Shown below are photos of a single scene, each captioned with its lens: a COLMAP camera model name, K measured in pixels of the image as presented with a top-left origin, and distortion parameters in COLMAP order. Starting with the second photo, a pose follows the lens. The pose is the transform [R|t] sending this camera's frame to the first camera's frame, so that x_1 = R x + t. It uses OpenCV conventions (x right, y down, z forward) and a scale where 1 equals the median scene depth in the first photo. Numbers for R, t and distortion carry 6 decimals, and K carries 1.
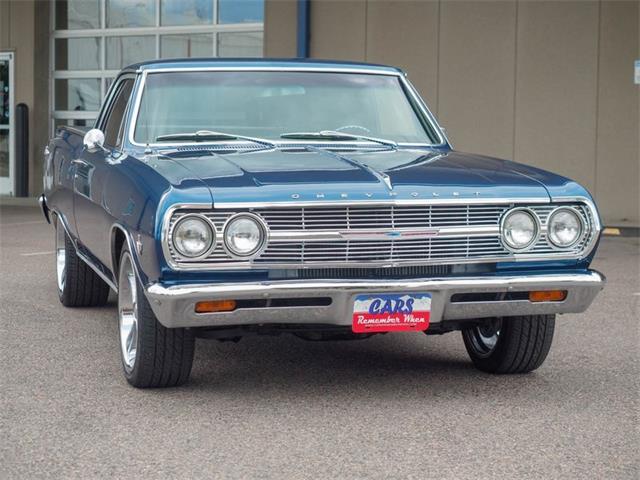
lens RADIAL K [[1508.6, 0, 320.0], [0, 1508.6, 240.0], [0, 0, 1]] dist [0.022855, -0.040692]
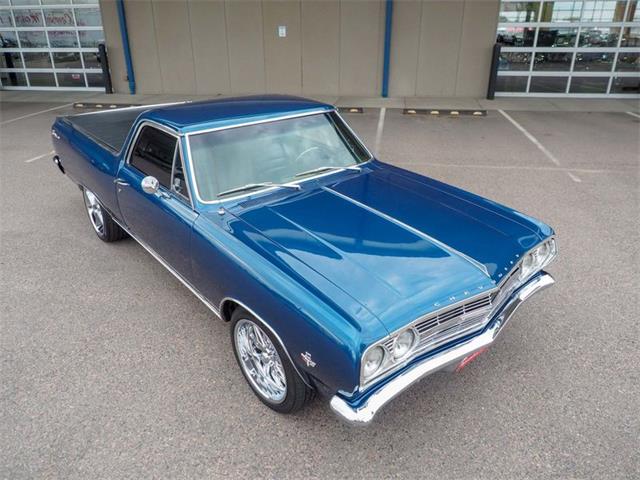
lens RADIAL K [[464.6, 0, 322.6], [0, 464.6, 232.1], [0, 0, 1]] dist [-0.004645, -0.004573]
pose [[0.902607, -0.188135, 0.387176, -0.228957], [0.041769, 0.933471, 0.356214, -0.216098], [-0.428434, -0.305349, 0.850415, 0.711390]]
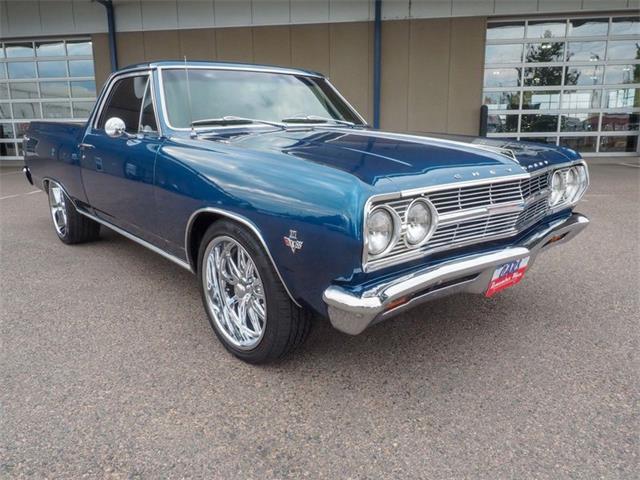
lens RADIAL K [[472.0, 0, 322.2], [0, 472.0, 232.2], [0, 0, 1]] dist [-0.005423, -0.002038]
pose [[0.894666, -0.116251, 0.431344, -0.221163], [0.050733, 0.985741, 0.160439, -0.045070], [-0.443845, -0.121656, 0.887807, 0.741425]]
